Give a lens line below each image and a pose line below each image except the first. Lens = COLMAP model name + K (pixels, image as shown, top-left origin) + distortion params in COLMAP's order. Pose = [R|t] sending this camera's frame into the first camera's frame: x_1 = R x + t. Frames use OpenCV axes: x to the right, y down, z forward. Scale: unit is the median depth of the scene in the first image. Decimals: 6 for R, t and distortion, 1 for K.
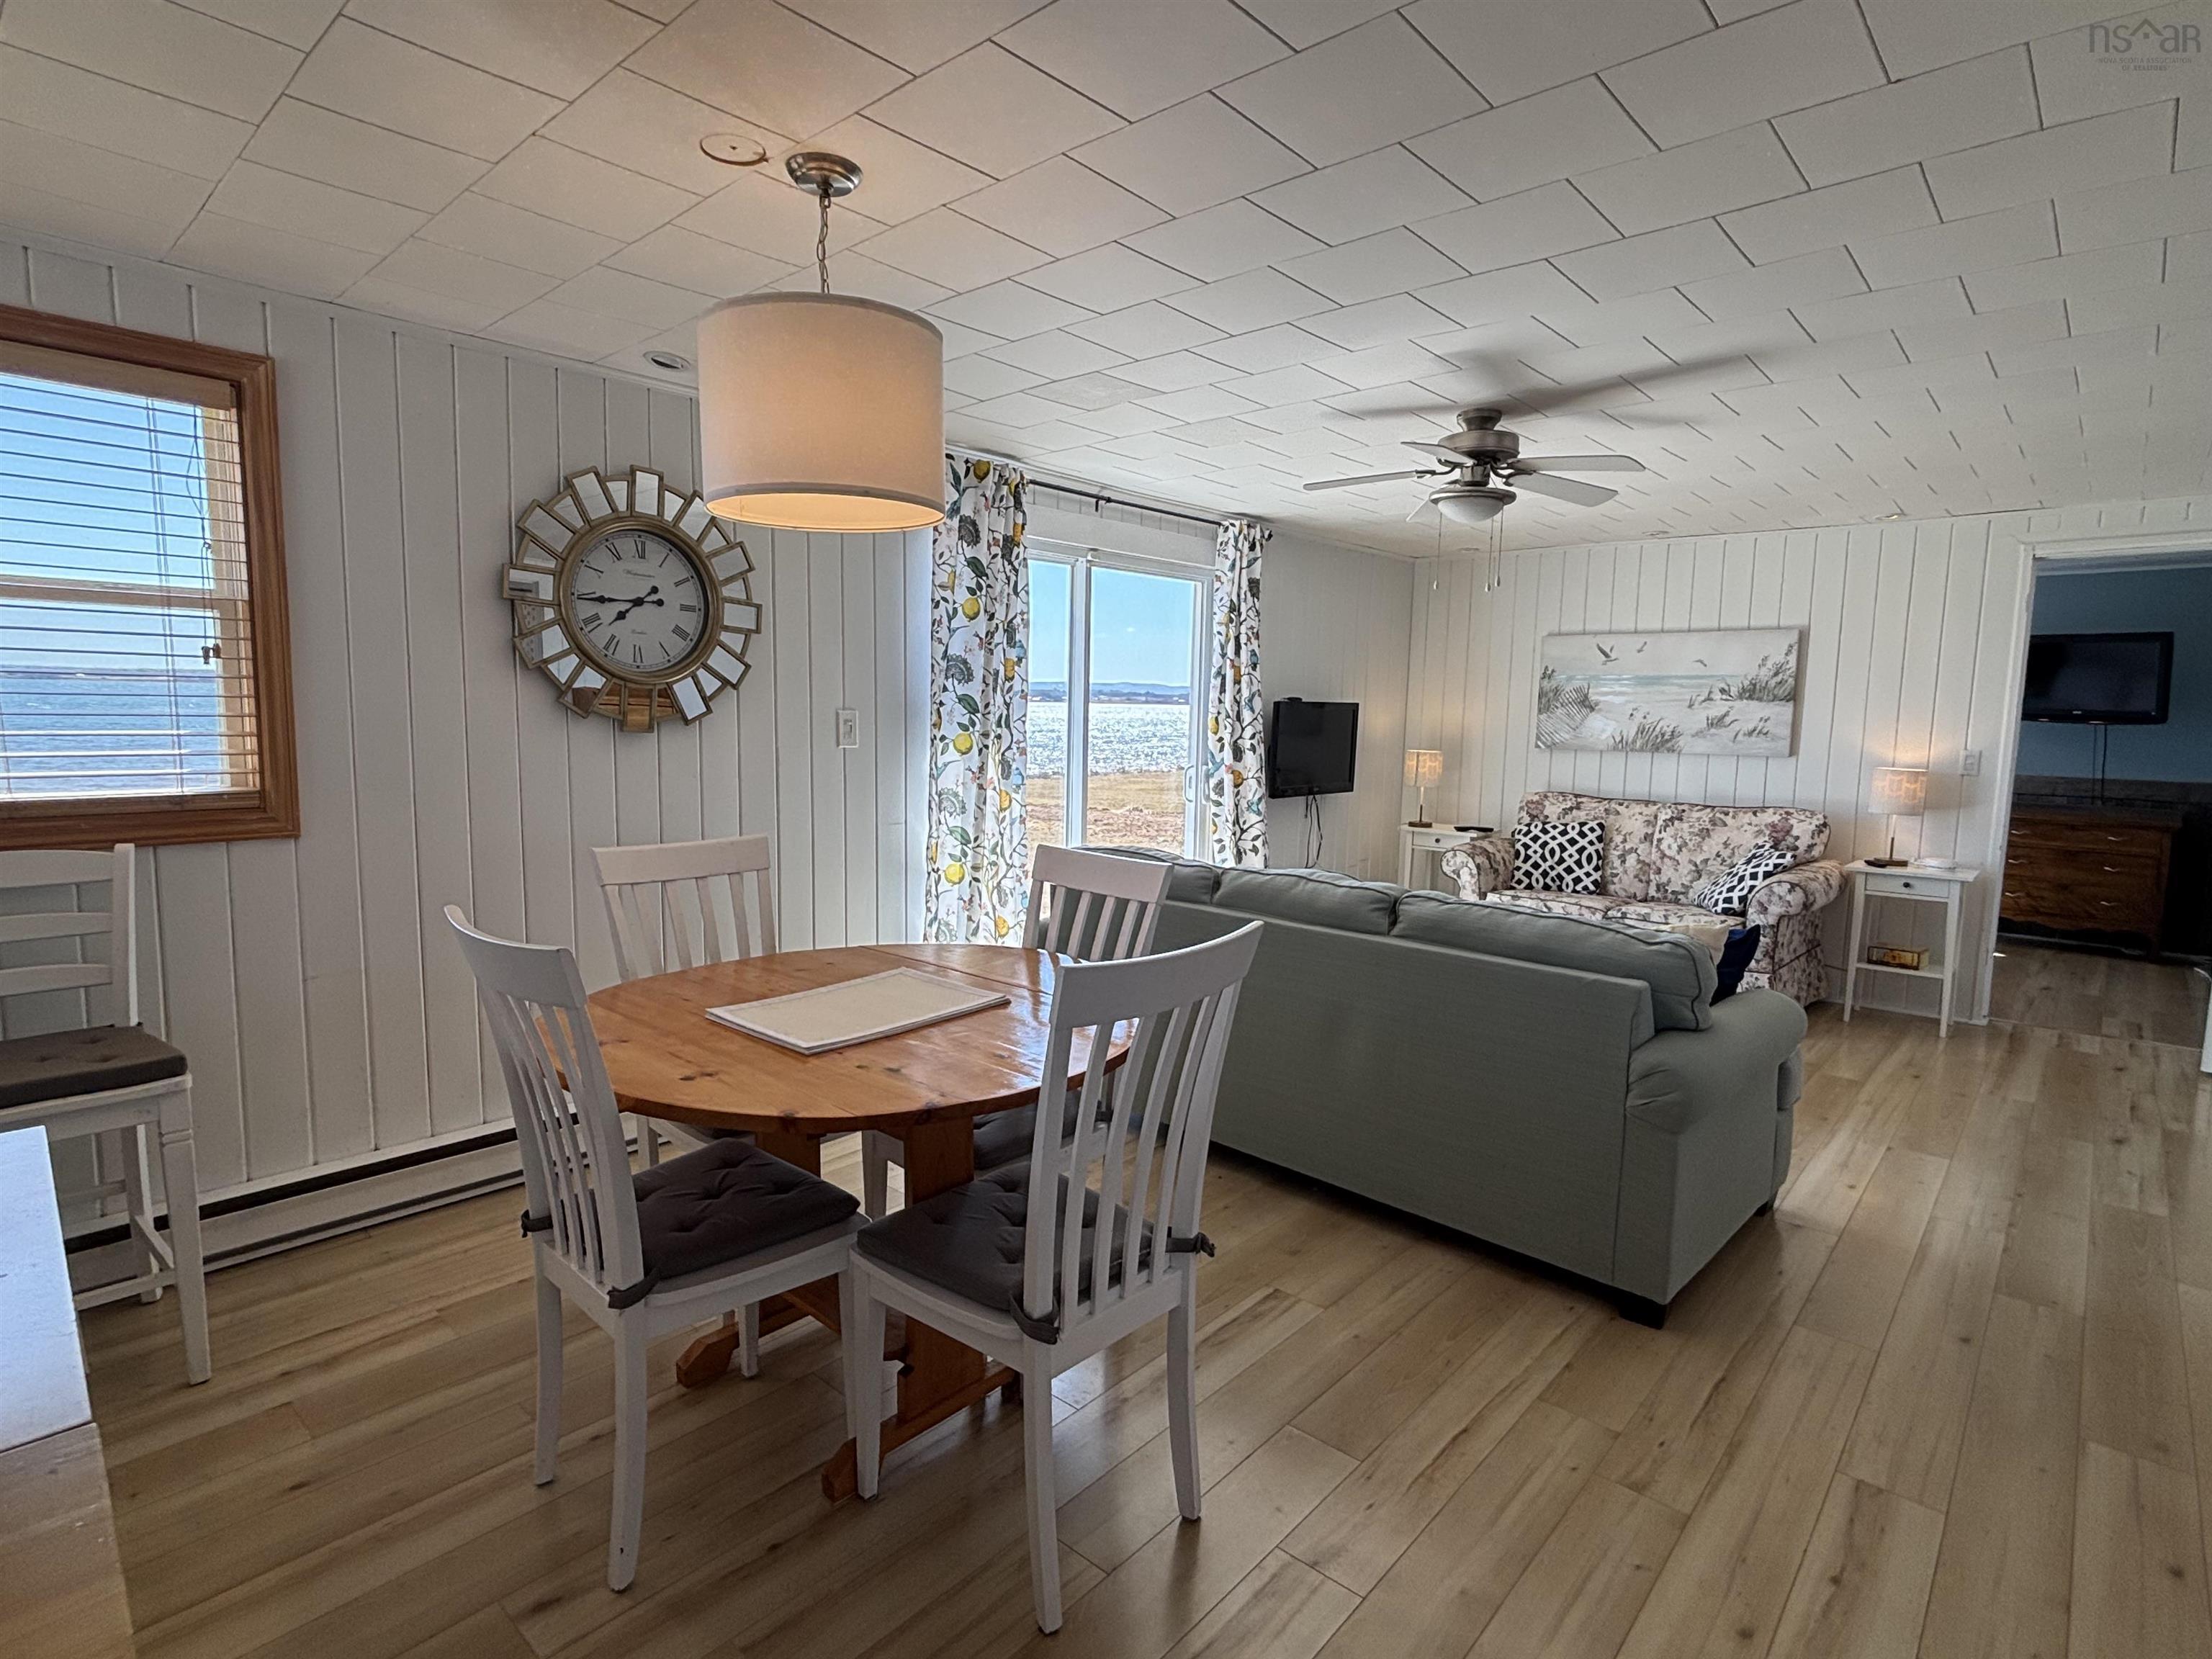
lens RADIAL K [[1124.3, 0, 1106.0], [0, 1124.3, 829.5], [0, 0, 1]] dist [-0.000060, -0.000304]
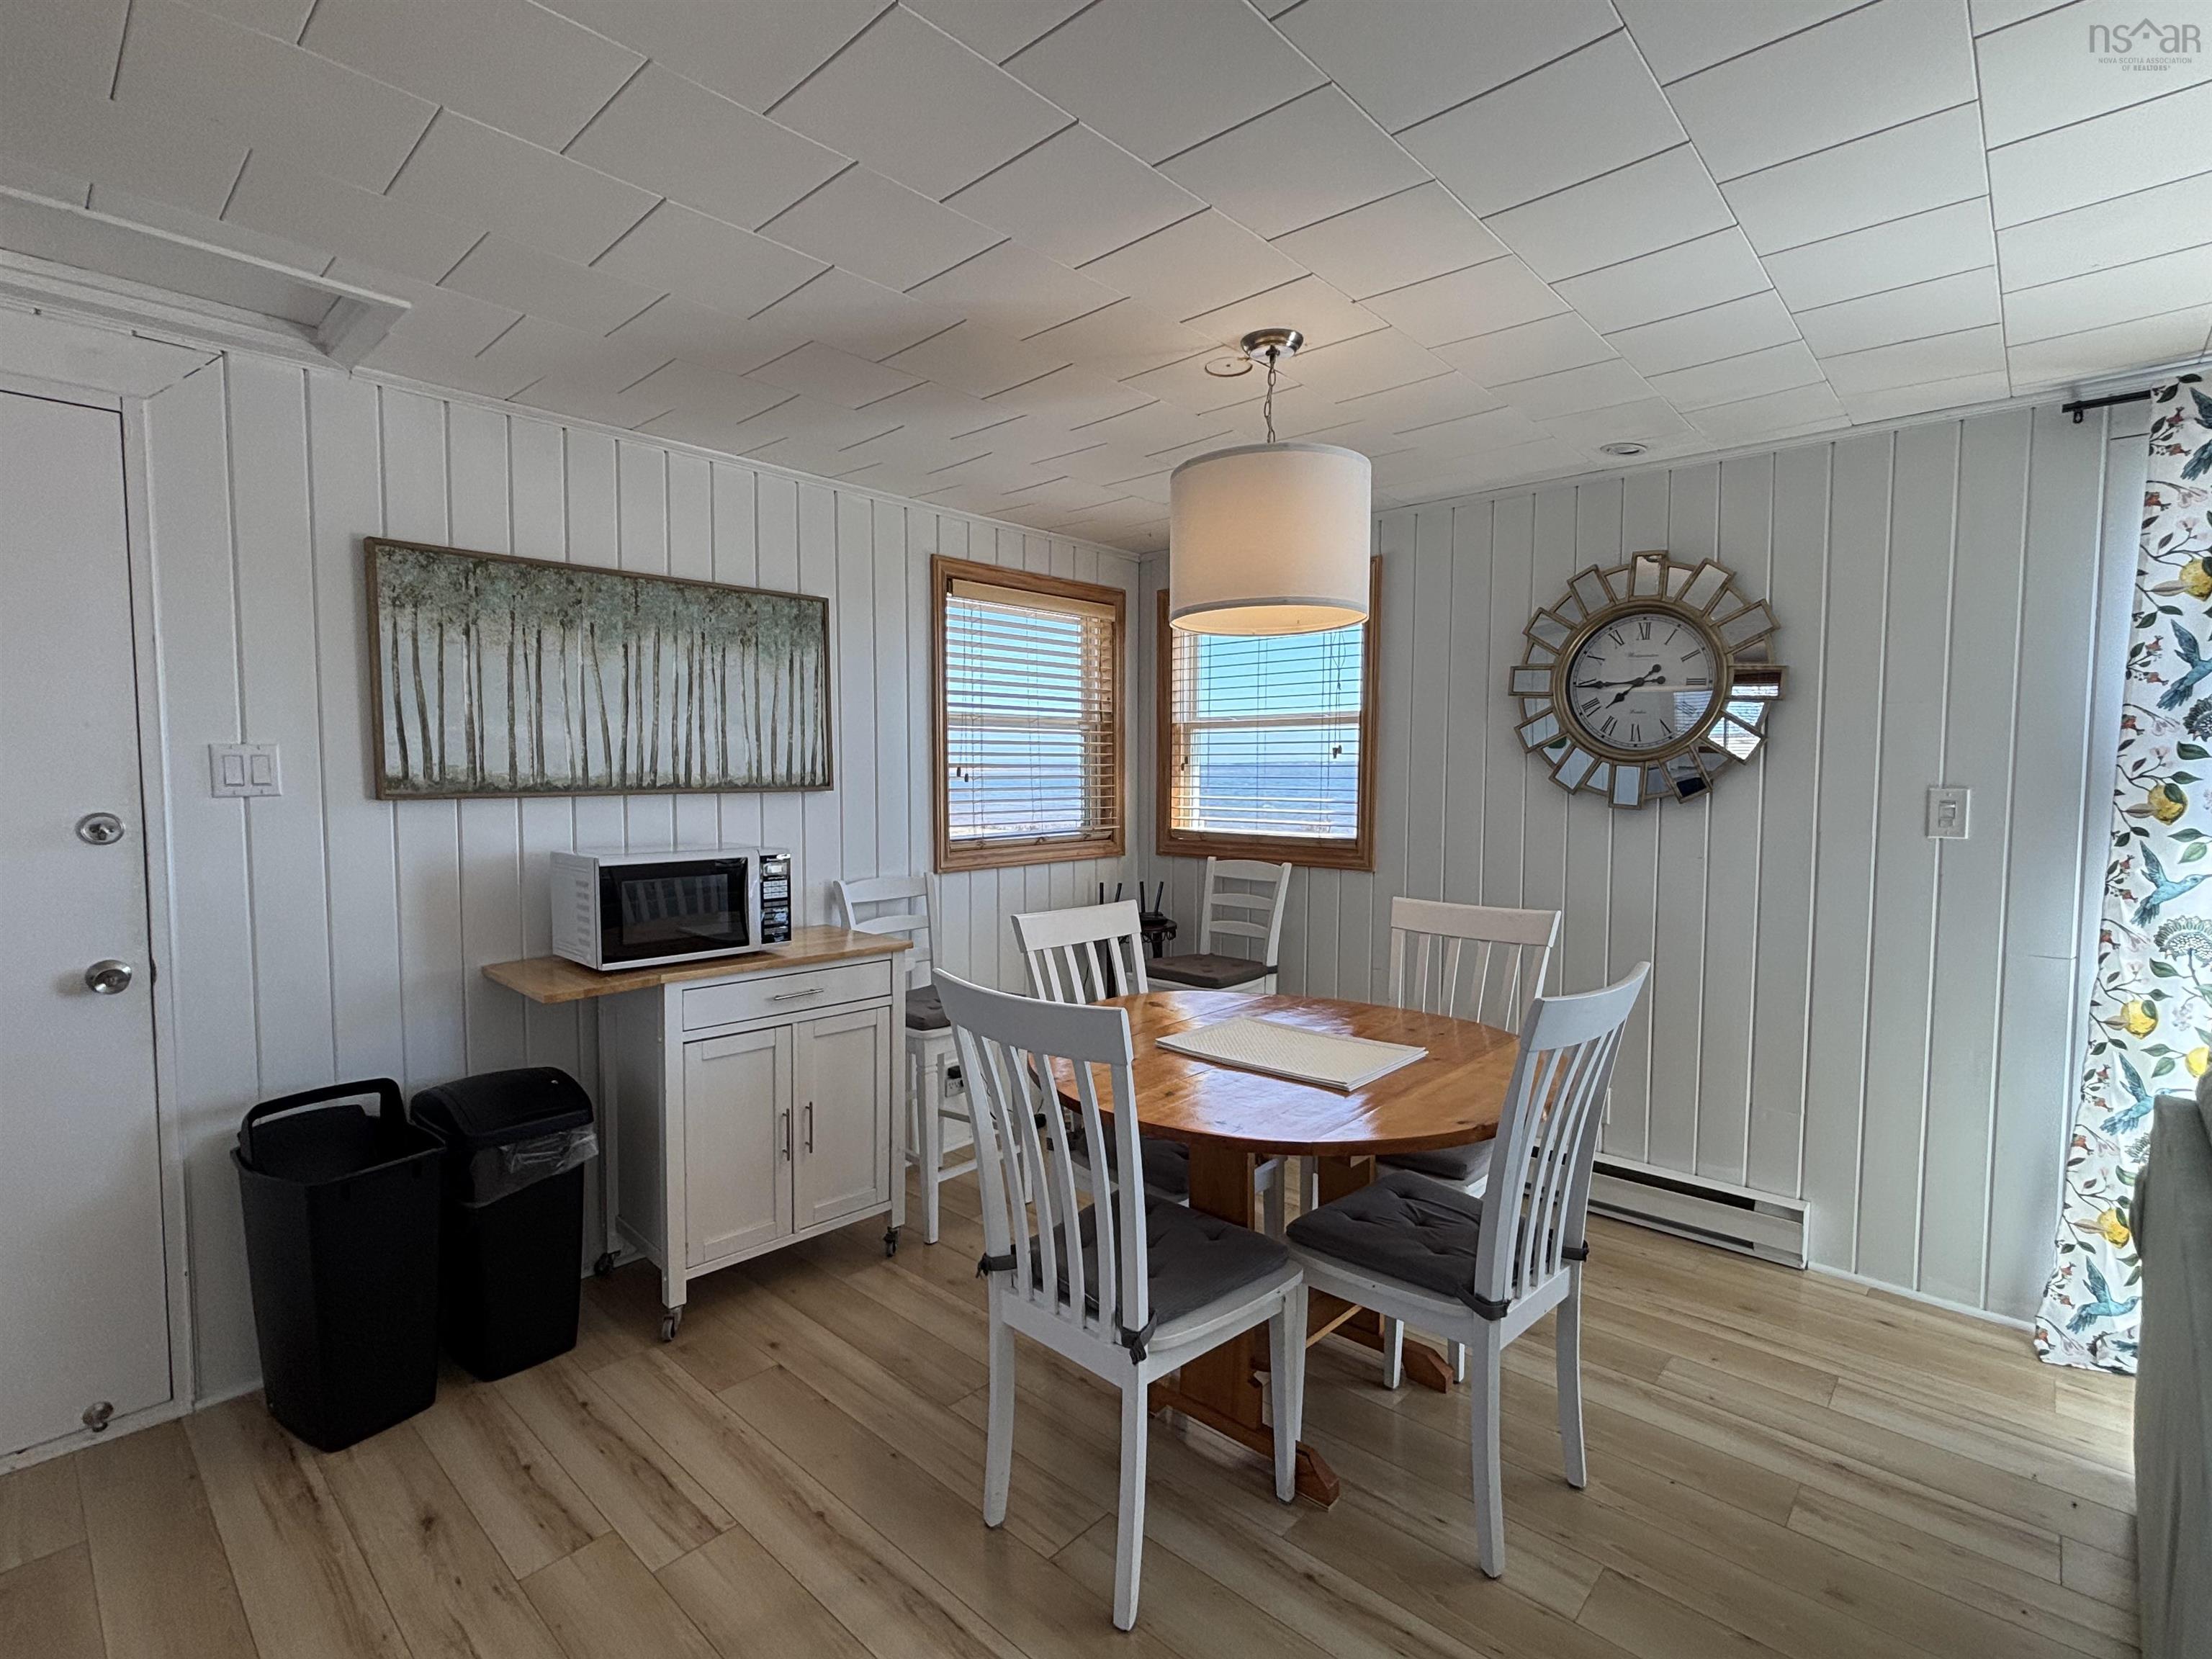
lens RADIAL K [[1024.3, 0, 1110.4], [0, 1024.3, 836.1], [0, 0, 1]] dist [0.000237, 0.000247]
pose [[-0.005435, 0.045337, -0.998957, 0.541680], [-0.109874, 0.992896, 0.045660, -0.053423], [0.993931, 0.110008, -0.000415, 0.546506]]
